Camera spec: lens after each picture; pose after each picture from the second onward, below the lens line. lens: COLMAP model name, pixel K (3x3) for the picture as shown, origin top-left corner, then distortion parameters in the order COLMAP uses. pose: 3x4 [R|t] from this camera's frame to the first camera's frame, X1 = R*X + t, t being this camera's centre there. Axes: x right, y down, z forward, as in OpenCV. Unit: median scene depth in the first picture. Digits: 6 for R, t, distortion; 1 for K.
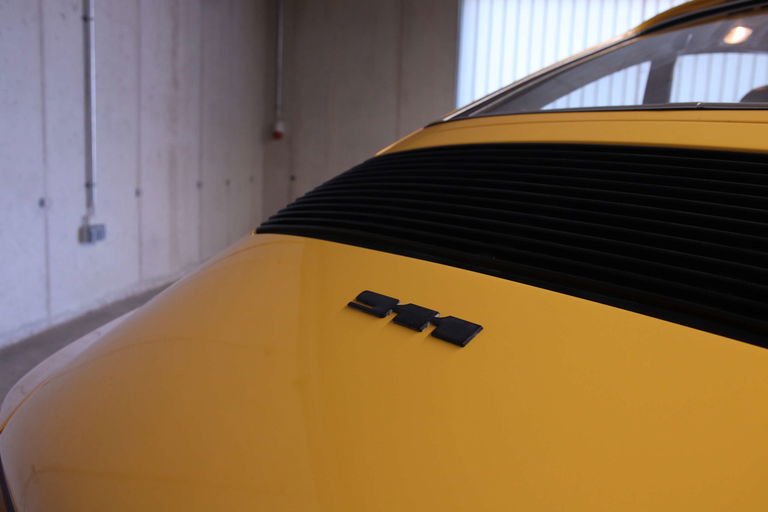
lens RADIAL K [[807.1, 0, 384.0], [0, 807.1, 256.0], [0, 0, 1]] dist [-0.012120, 0.169909]
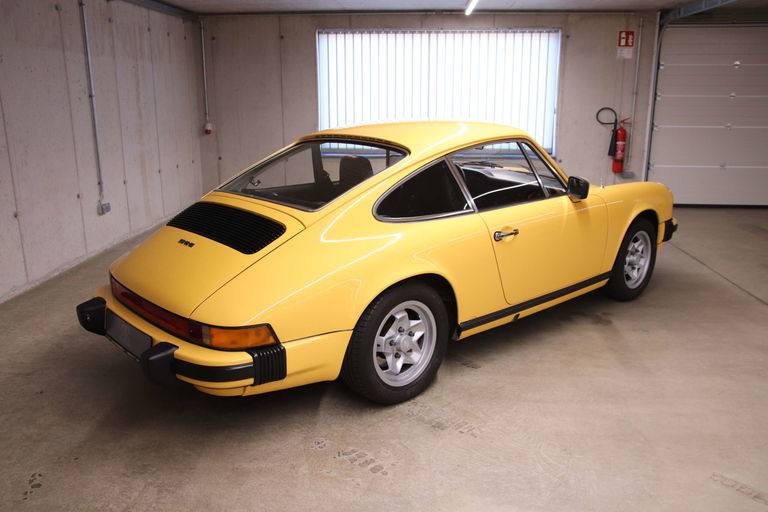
lens RADIAL K [[653.7, 0, 384.0], [0, 653.7, 256.0], [0, 0, 1]] dist [-0.116737, 0.191037]
pose [[0.993903, -0.066345, 0.088058, 0.154067], [0.057173, 0.993050, 0.102876, -0.035289], [-0.094272, -0.097214, 0.990789, -0.574447]]
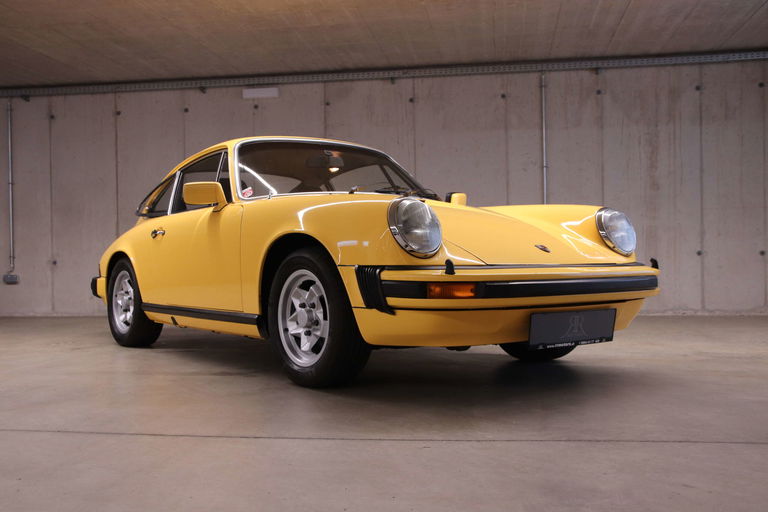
lens RADIAL K [[807.1, 0, 384.0], [0, 807.1, 256.0], [0, 0, 1]] dist [-0.012120, 0.169909]
pose [[0.016902, -0.045004, -0.998844, 1.719145], [-0.137205, 0.989432, -0.046901, 0.085898], [0.990398, 0.137839, 0.010549, 0.699602]]
